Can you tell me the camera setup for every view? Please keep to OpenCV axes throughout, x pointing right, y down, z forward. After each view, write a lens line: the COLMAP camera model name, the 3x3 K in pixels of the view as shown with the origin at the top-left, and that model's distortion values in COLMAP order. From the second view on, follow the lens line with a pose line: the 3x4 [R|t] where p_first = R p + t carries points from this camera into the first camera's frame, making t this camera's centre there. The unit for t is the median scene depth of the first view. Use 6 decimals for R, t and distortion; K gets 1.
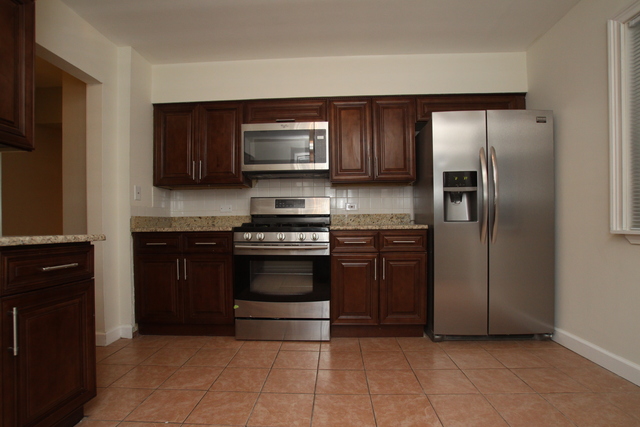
lens RADIAL K [[320.1, 0, 322.6], [0, 320.1, 225.3], [0, 0, 1]] dist [-0.084465, 0.040630]
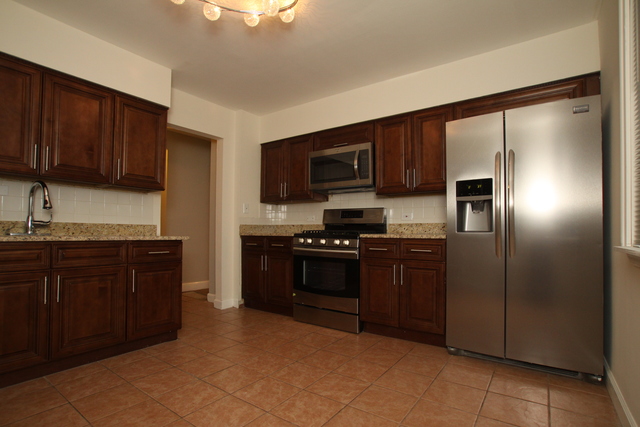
lens RADIAL K [[320.1, 0, 322.6], [0, 320.1, 225.3], [0, 0, 1]] dist [-0.084465, 0.040630]
pose [[0.840641, 0.005583, -0.541564, 0.537363], [-0.016414, 0.999750, -0.015171, -0.009674], [0.541344, 0.021643, 0.840523, -0.046485]]
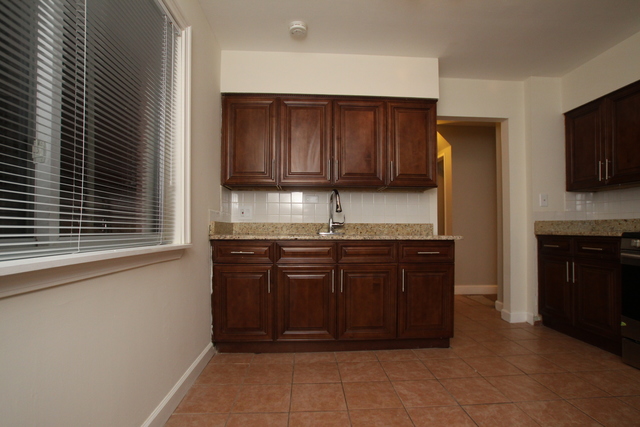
lens RADIAL K [[320.1, 0, 322.6], [0, 320.1, 225.3], [0, 0, 1]] dist [-0.084465, 0.040630]
pose [[0.096030, 0.001525, -0.995377, 0.483528], [-0.001145, 0.999998, 0.001422, -0.013879], [0.995378, 0.001003, 0.096031, 0.097947]]
